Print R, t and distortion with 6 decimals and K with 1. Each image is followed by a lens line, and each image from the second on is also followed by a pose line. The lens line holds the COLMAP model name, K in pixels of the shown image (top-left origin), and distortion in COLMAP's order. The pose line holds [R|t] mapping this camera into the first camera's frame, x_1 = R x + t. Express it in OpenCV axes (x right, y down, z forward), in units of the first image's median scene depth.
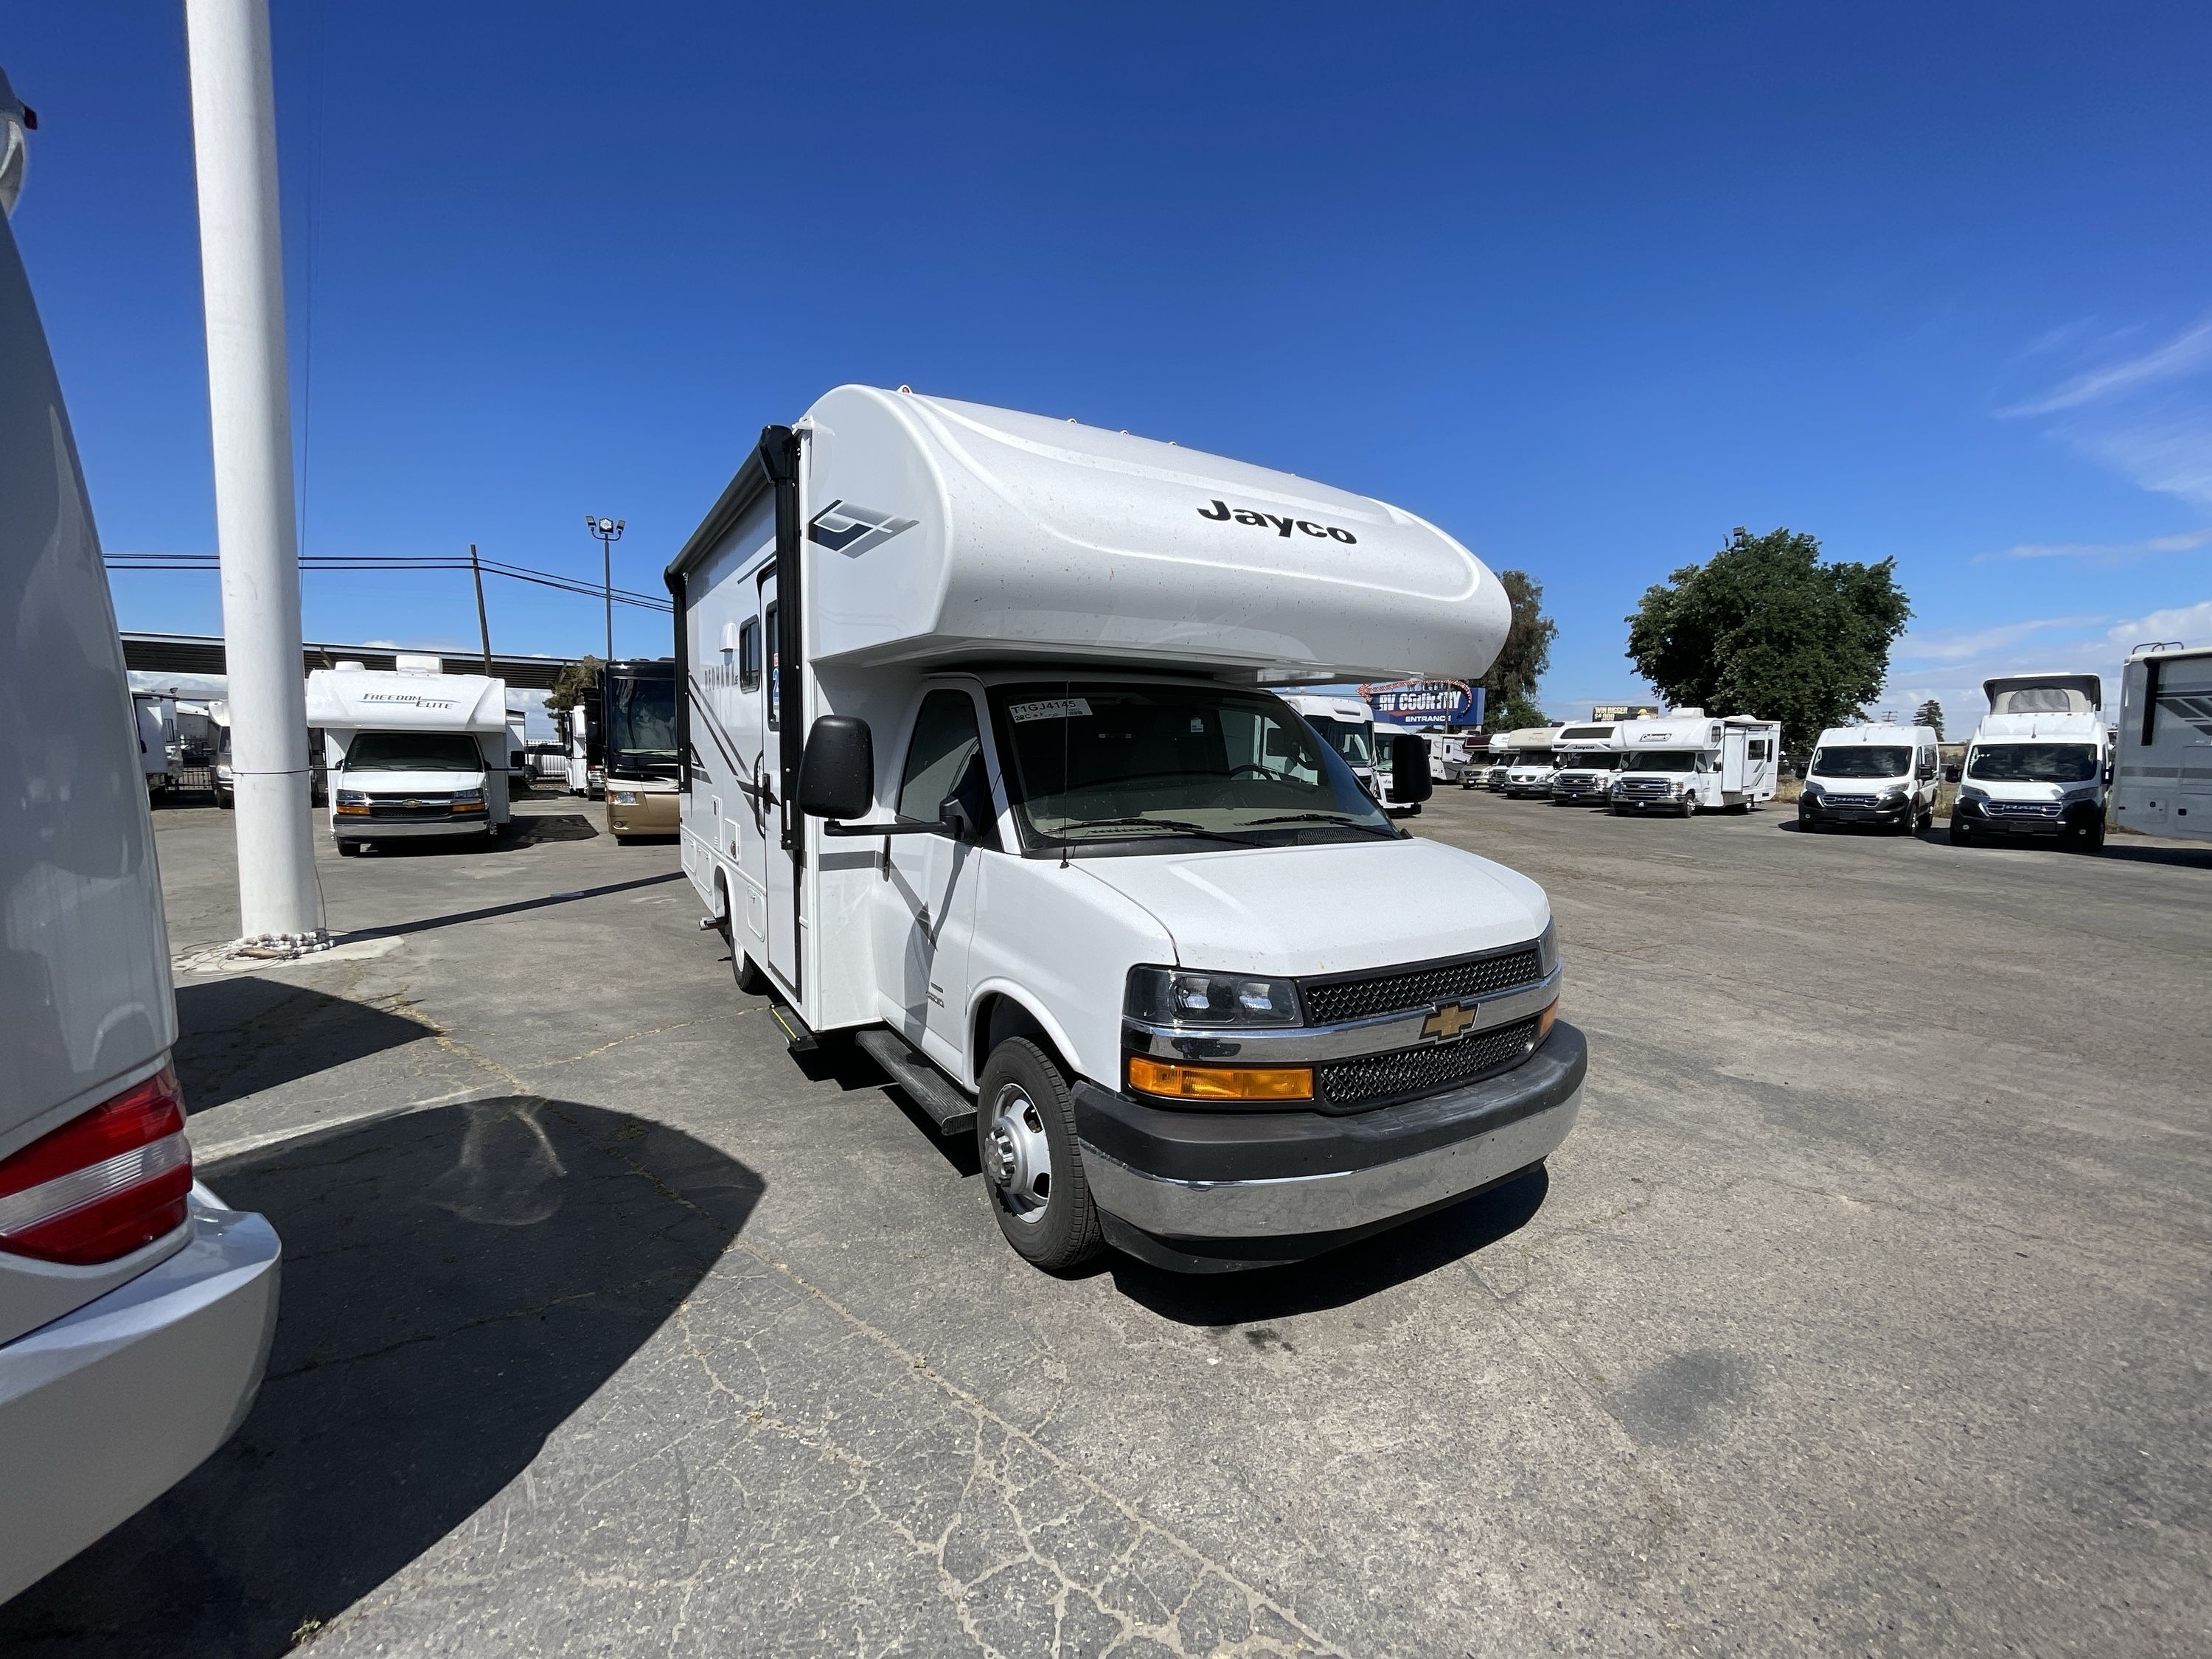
lens RADIAL K [[919.7, 0, 1090.7], [0, 919.7, 819.4], [0, 0, 1]] dist [-0.018285, -0.000049]
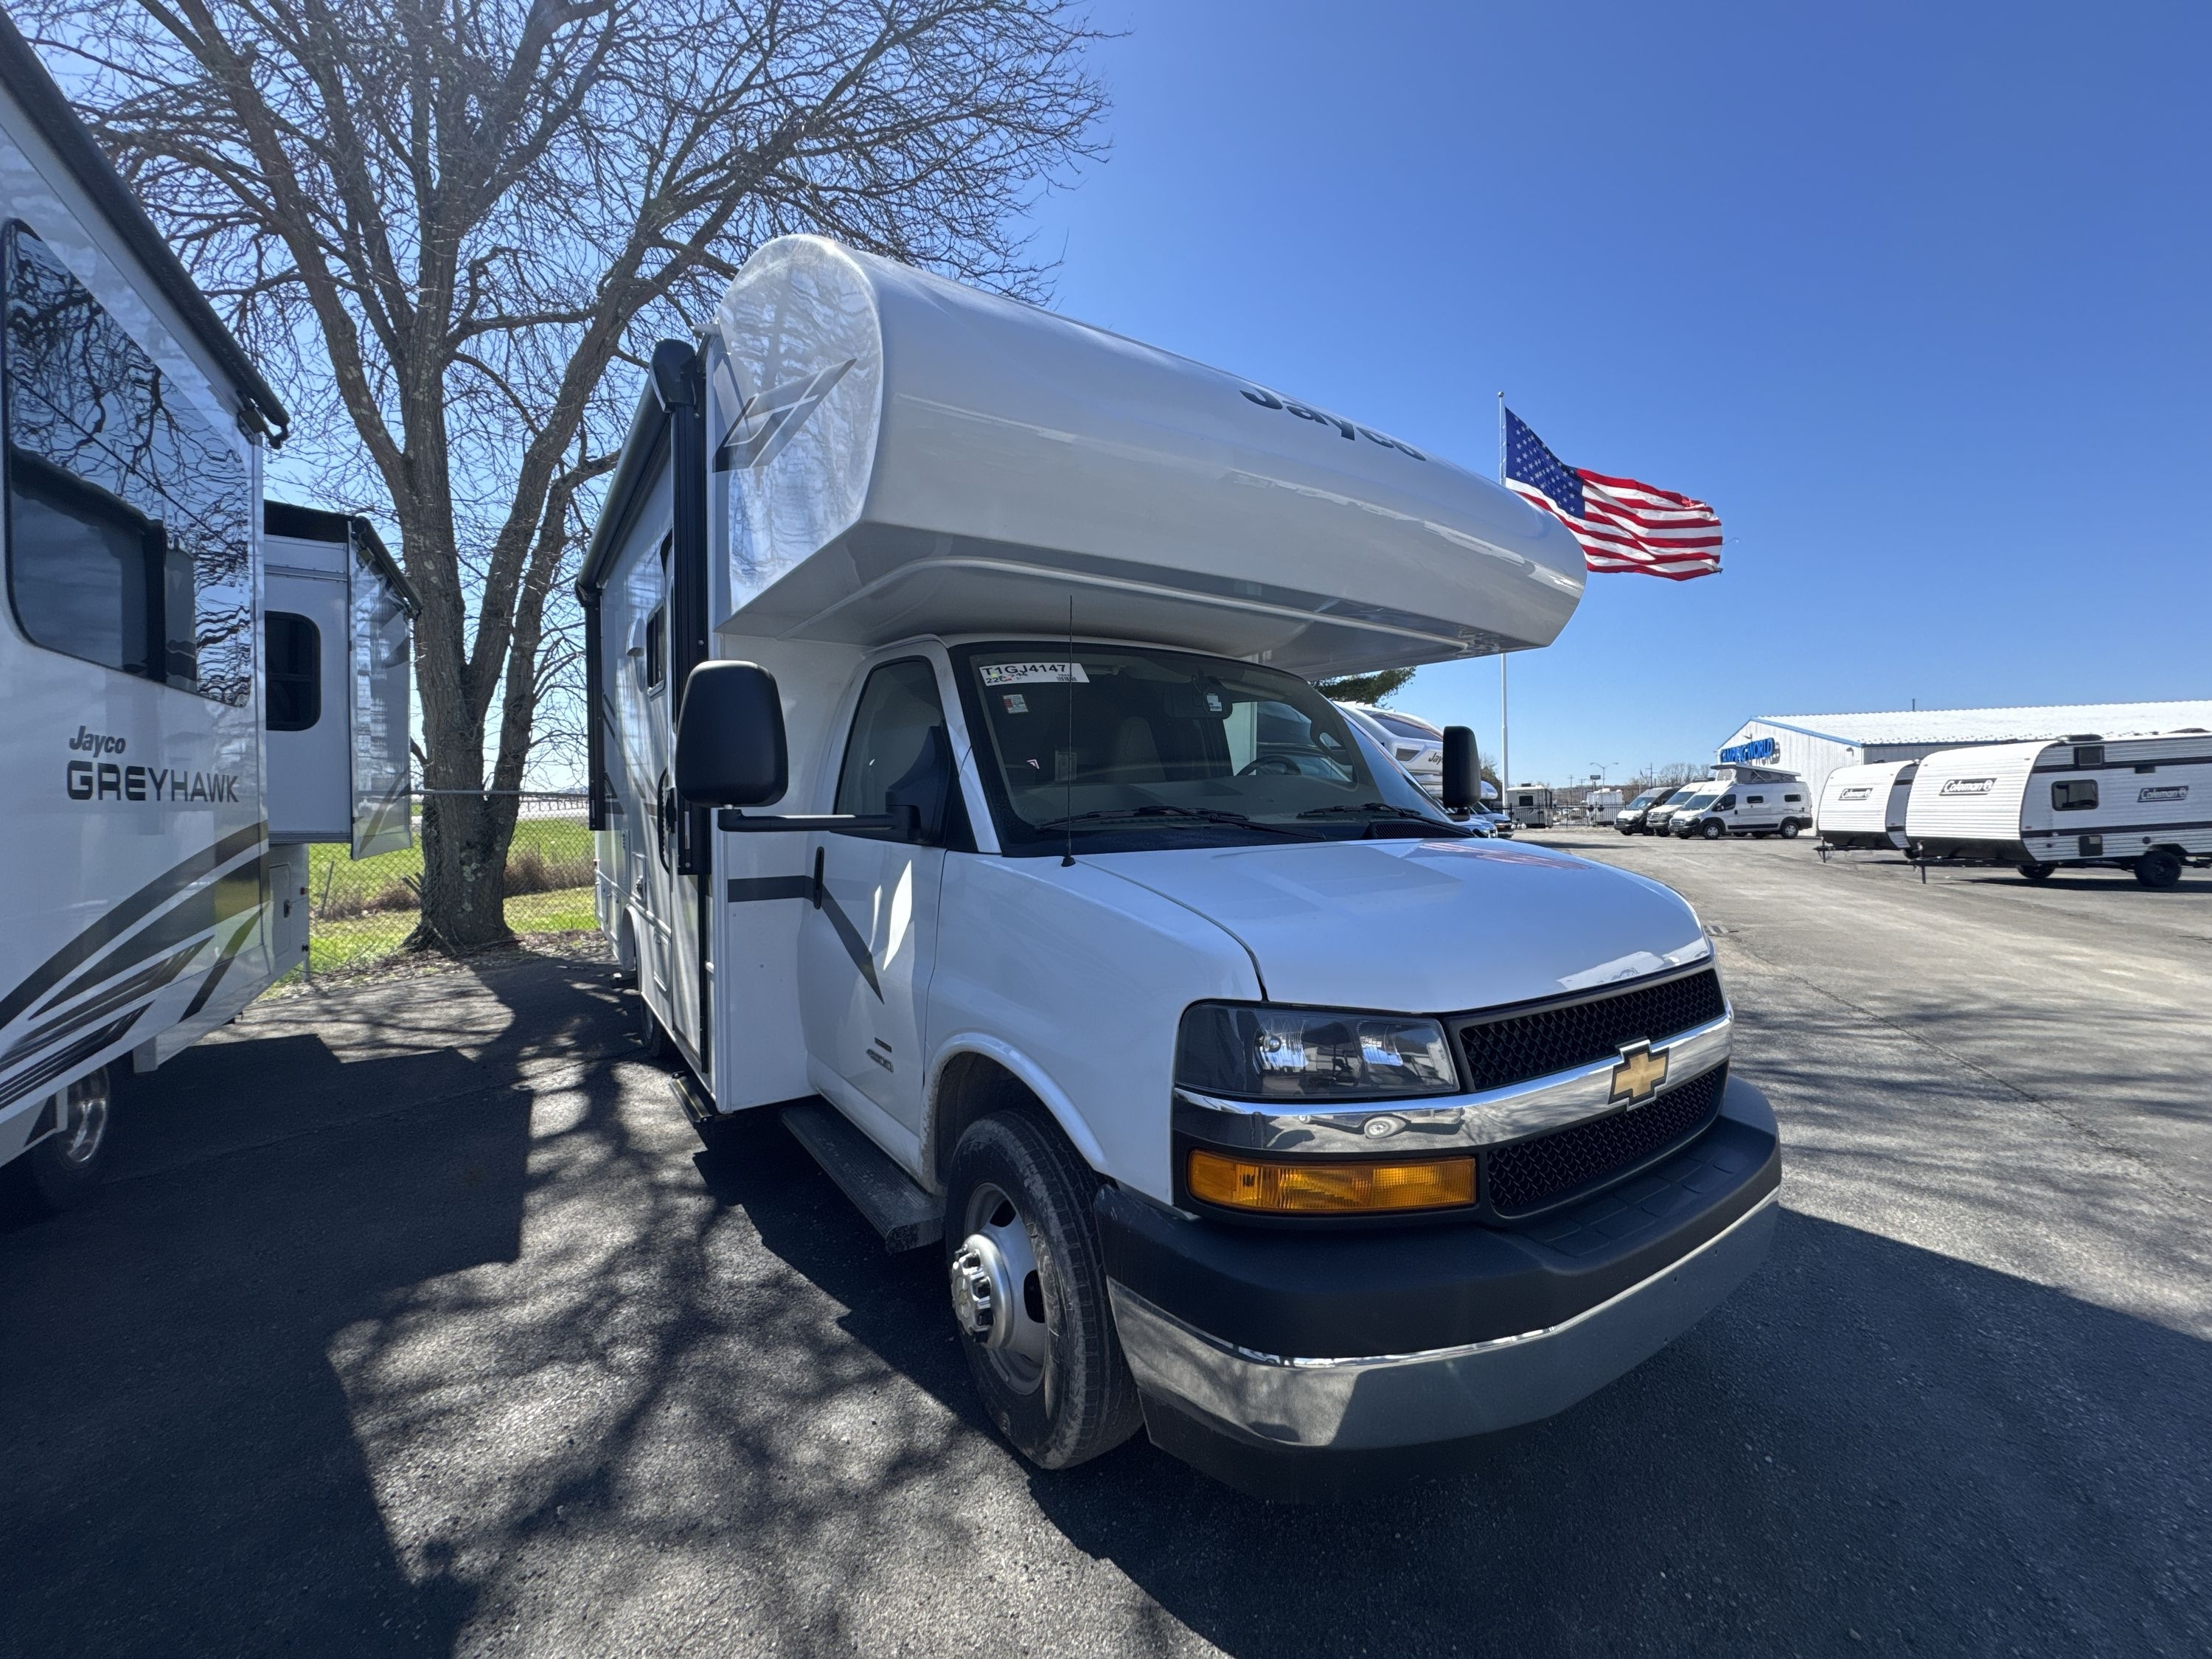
lens RADIAL K [[845.2, 0, 1113.3], [0, 845.2, 821.1], [0, 0, 1]] dist [-0.003750, -0.000073]
pose [[0.995894, -0.012579, 0.089648, -0.047025], [0.018793, 0.997452, -0.068818, 0.058160], [-0.088554, 0.070220, 0.993593, 0.336841]]
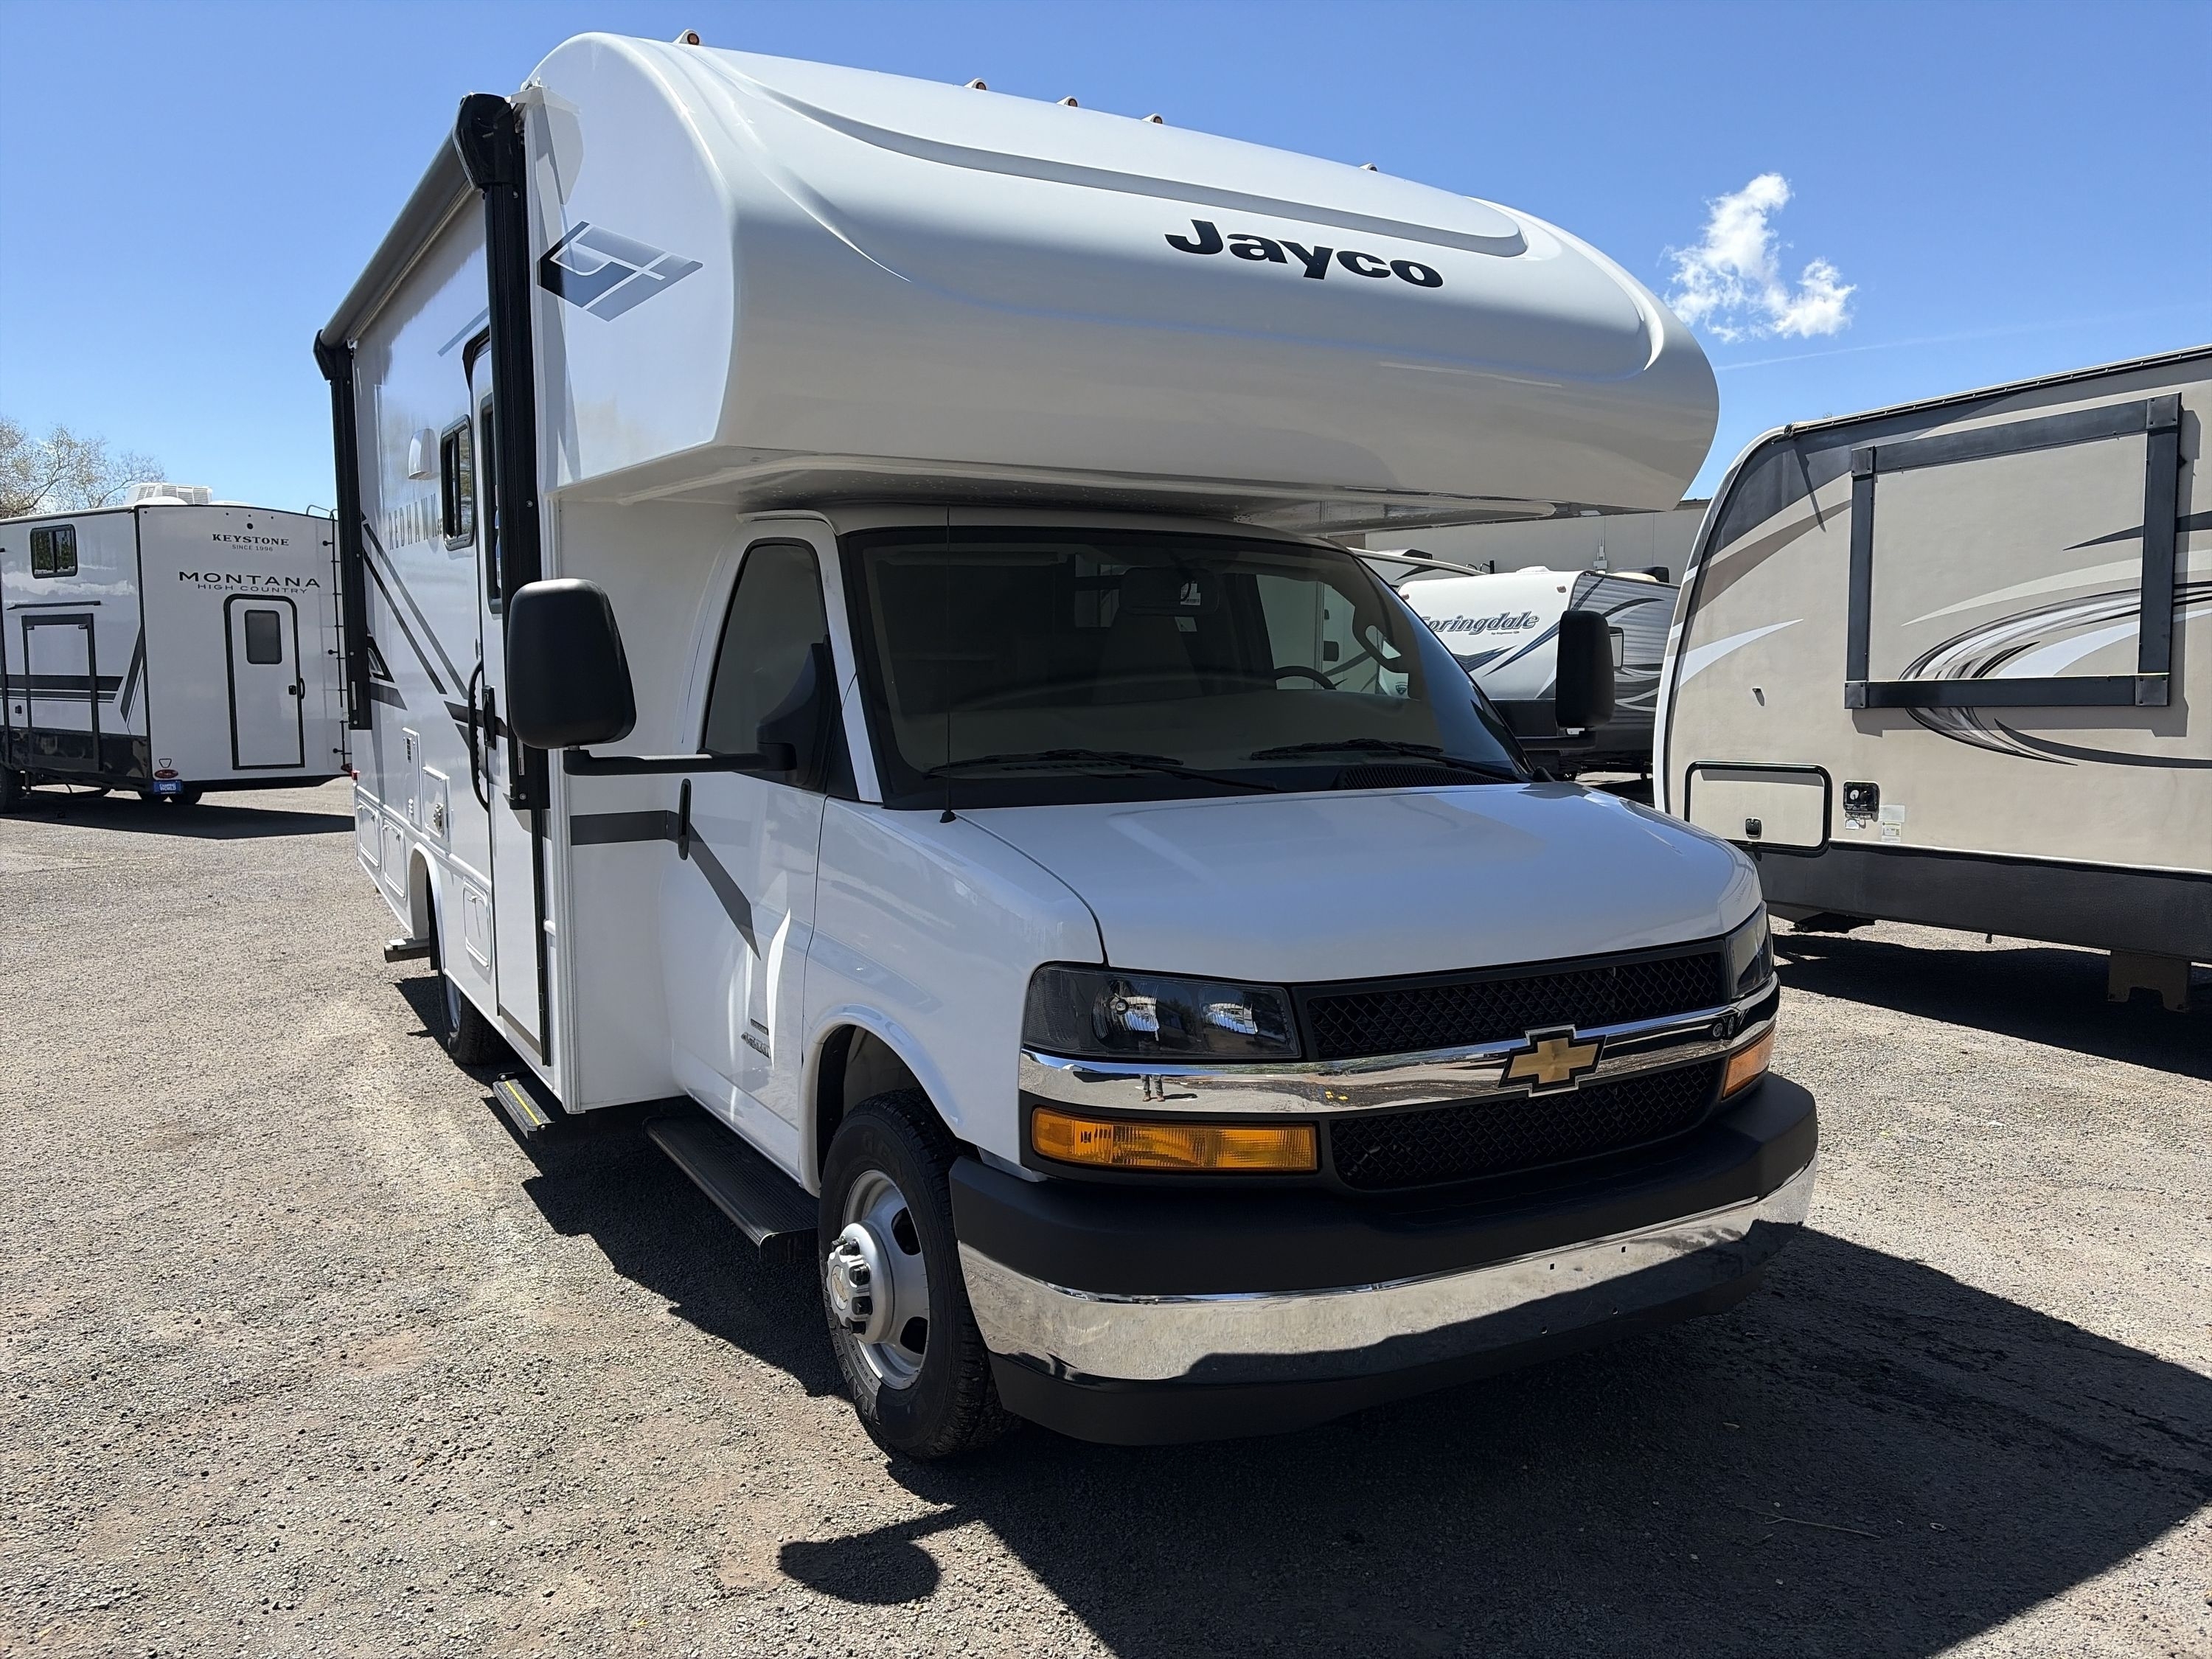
lens RADIAL K [[1701.3, 0, 1091.8], [0, 1701.3, 845.7], [0, 0, 1]] dist [0.022356, -0.016355]
pose [[0.999791, -0.004080, -0.020042, 0.086960], [0.004730, 0.999461, 0.032472, 0.029422], [0.019898, -0.032560, 0.999272, -0.143589]]
